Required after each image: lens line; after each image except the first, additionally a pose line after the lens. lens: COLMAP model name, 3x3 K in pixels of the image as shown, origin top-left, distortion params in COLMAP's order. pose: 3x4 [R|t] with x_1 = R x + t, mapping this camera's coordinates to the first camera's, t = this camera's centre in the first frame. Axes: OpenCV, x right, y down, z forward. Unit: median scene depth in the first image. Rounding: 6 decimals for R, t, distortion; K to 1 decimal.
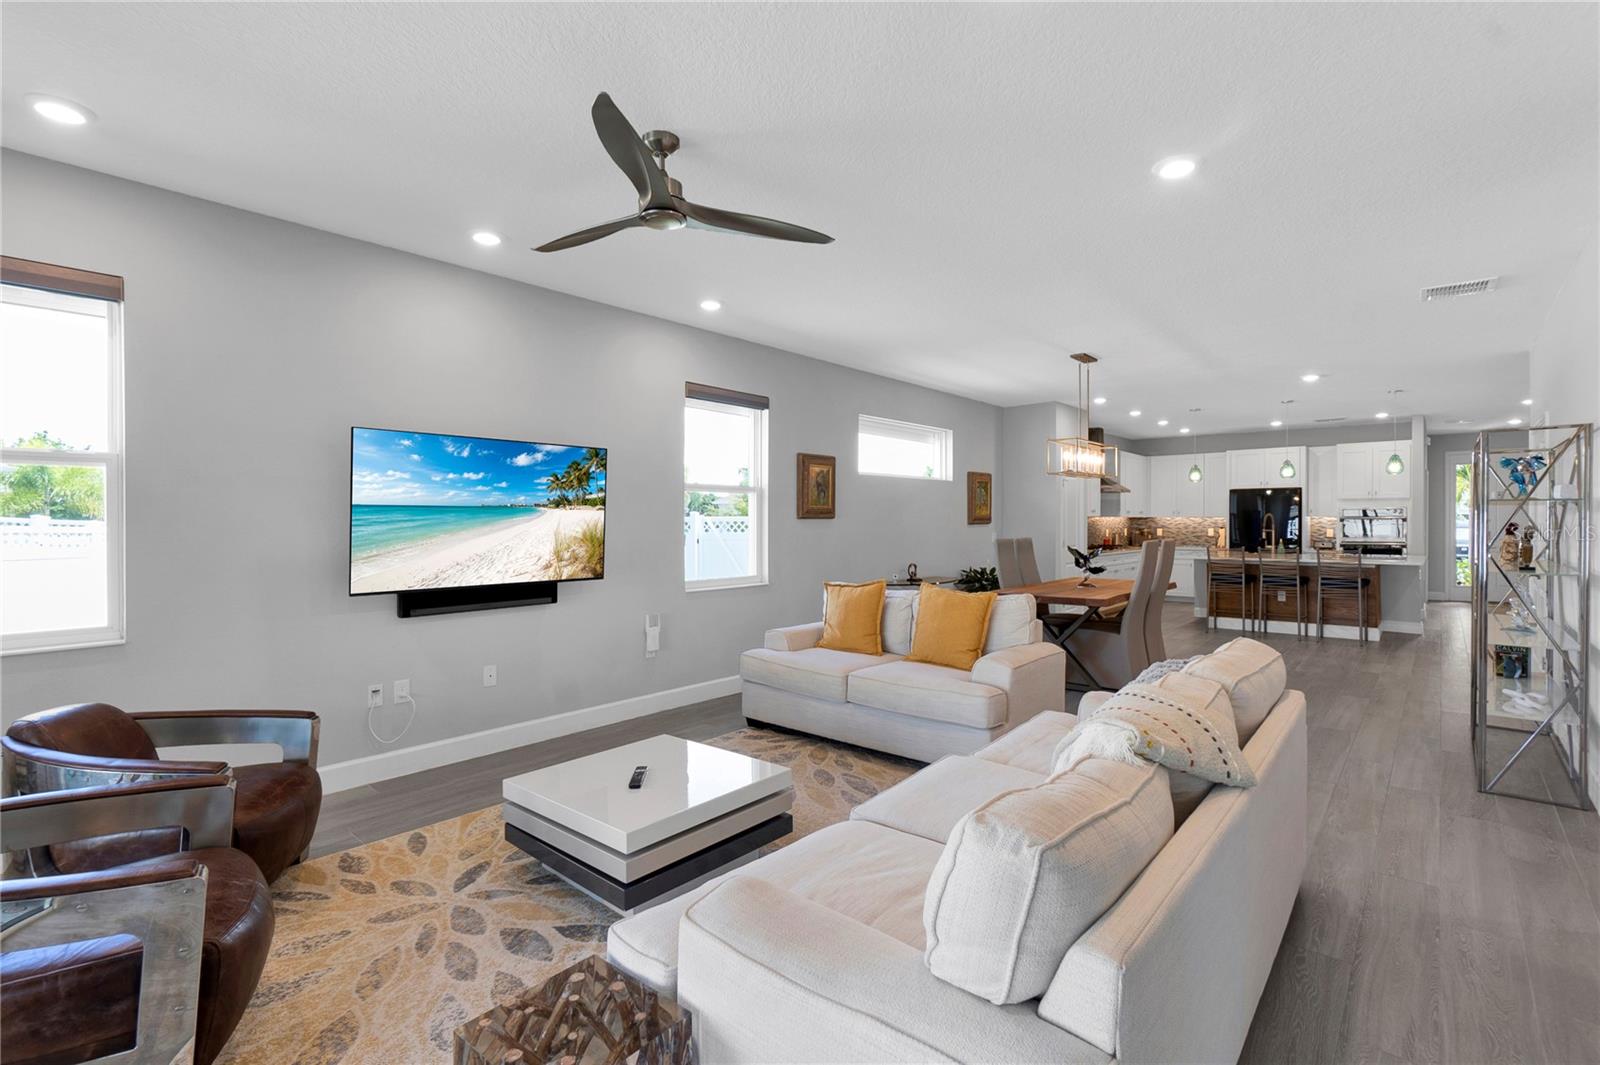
lens RADIAL K [[730.4, 0, 798.9], [0, 730.4, 532.0], [0, 0, 1]] dist [0.000229, 0.000024]
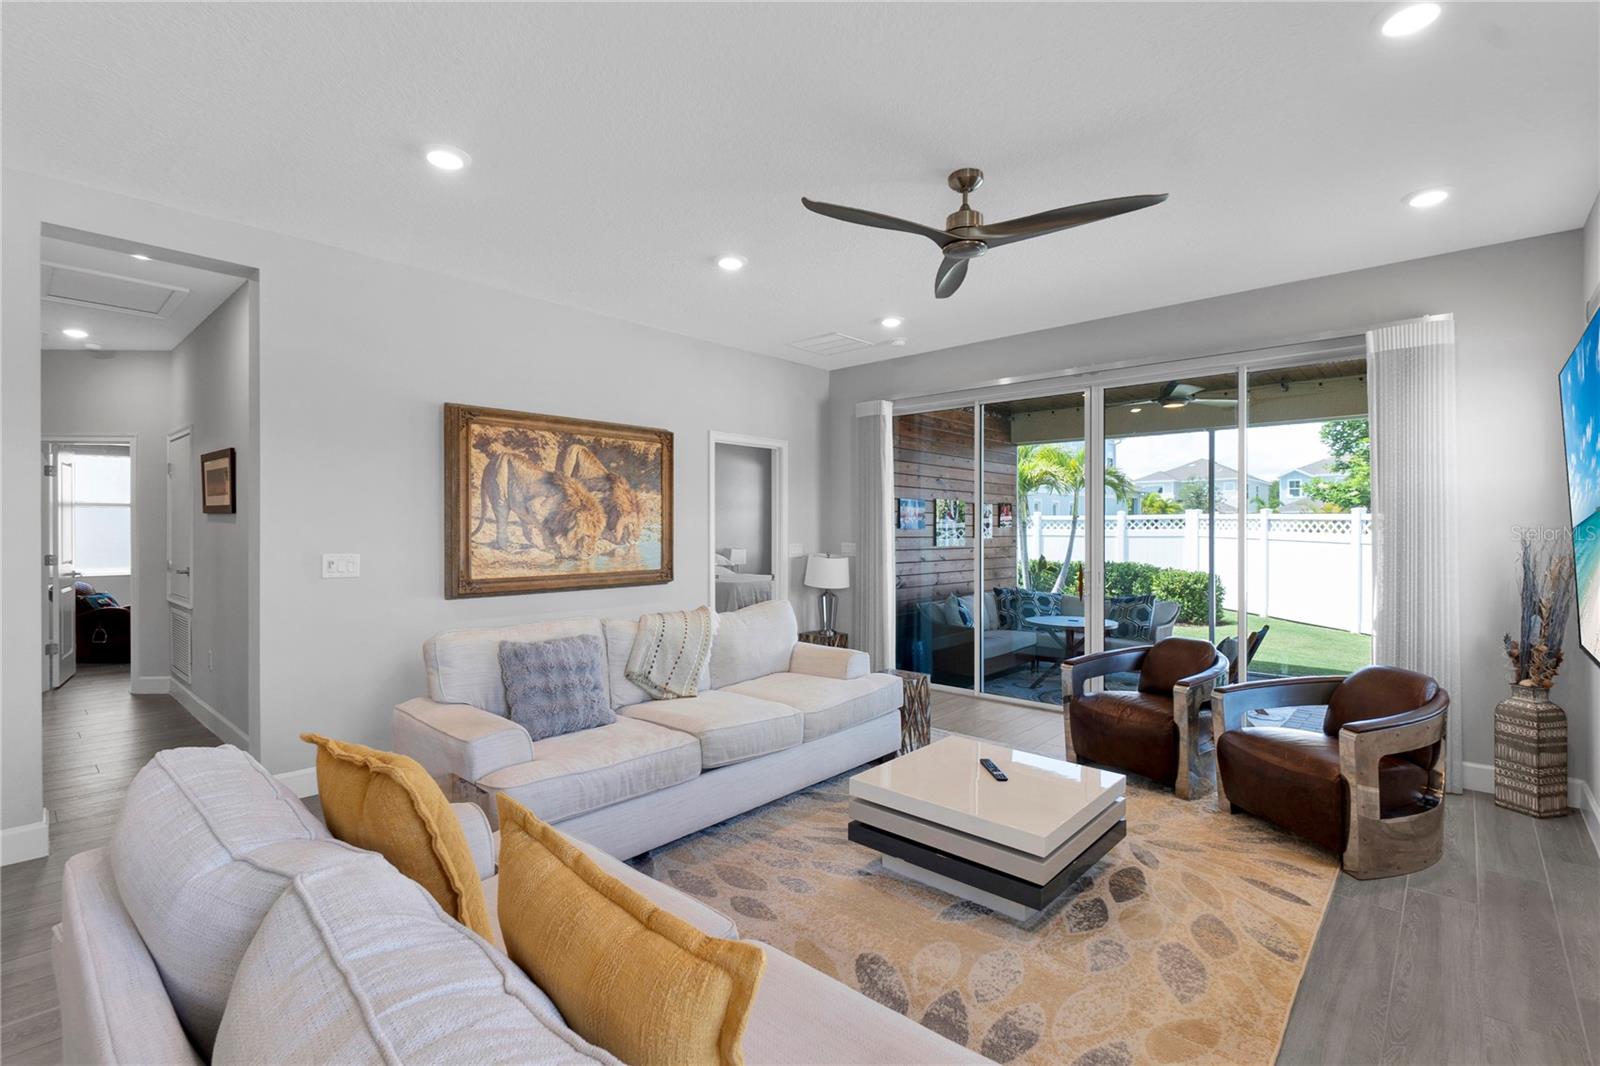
lens RADIAL K [[730.4, 0, 798.9], [0, 730.4, 532.5], [0, 0, 1]] dist [0.000229, 0.000024]
pose [[-0.999918, 0.003195, 0.012385, 0.015476], [0.003430, 0.999813, 0.019007, -0.009168], [-0.012322, 0.019048, -0.999743, 0.657989]]
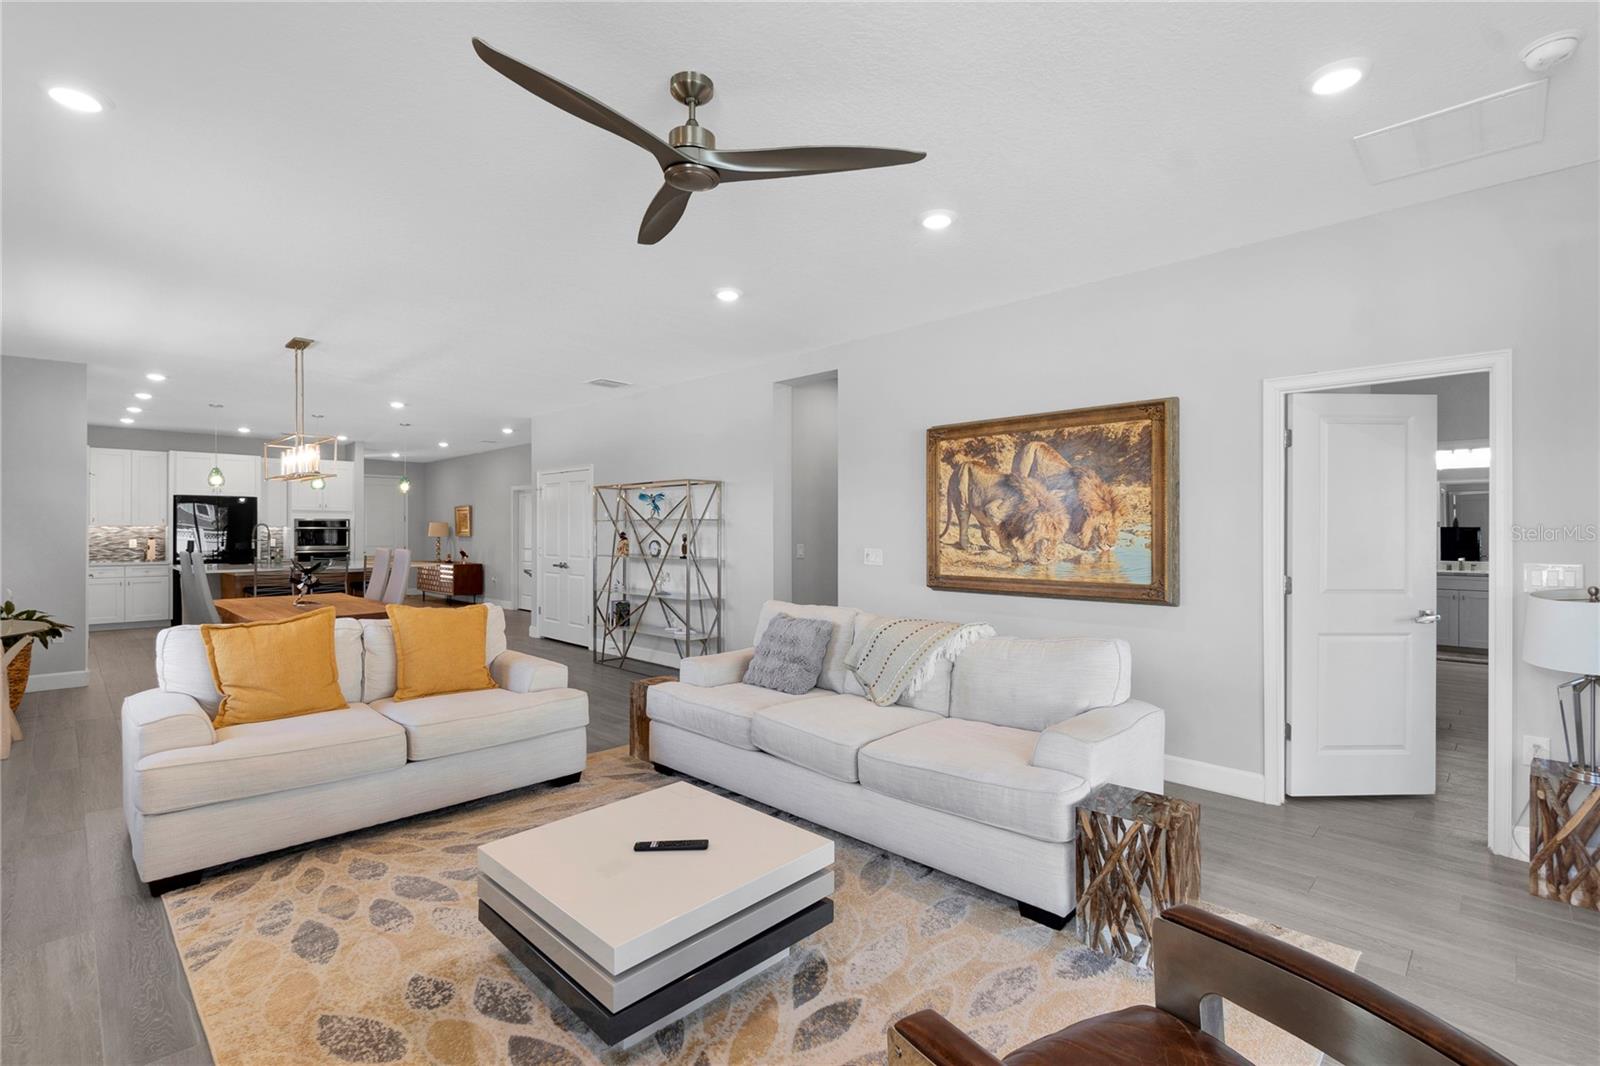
lens RADIAL K [[730.4, 0, 798.9], [0, 730.4, 532.5], [0, 0, 1]] dist [0.000229, 0.000024]
pose [[0.057363, 0.002403, 0.998350, -0.325404], [0.011261, 0.999932, -0.003054, -0.001797], [-0.998290, 0.011418, 0.057332, 0.259733]]
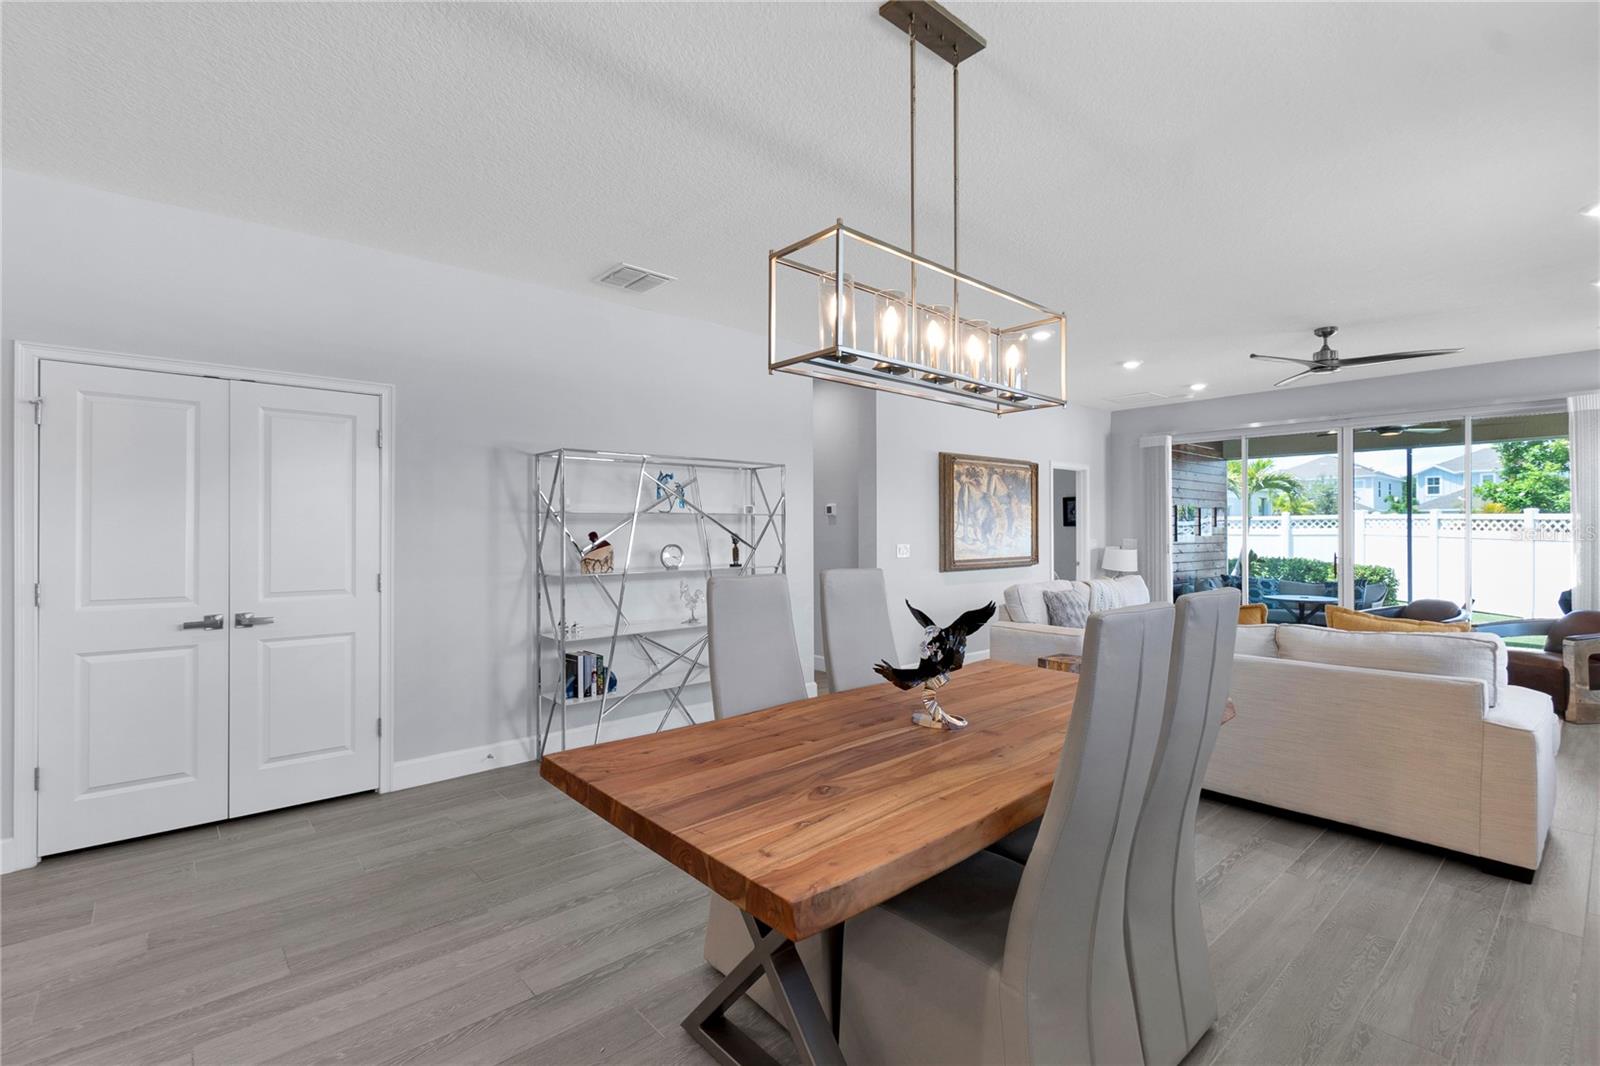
lens RADIAL K [[730.4, 0, 798.9], [0, 730.4, 532.5], [0, 0, 1]] dist [0.000229, 0.000024]
pose [[-0.992186, 0.006782, 0.124582, 0.301444], [0.008893, 0.999826, 0.016400, -0.013680], [-0.124449, 0.017380, -0.992074, 0.972784]]
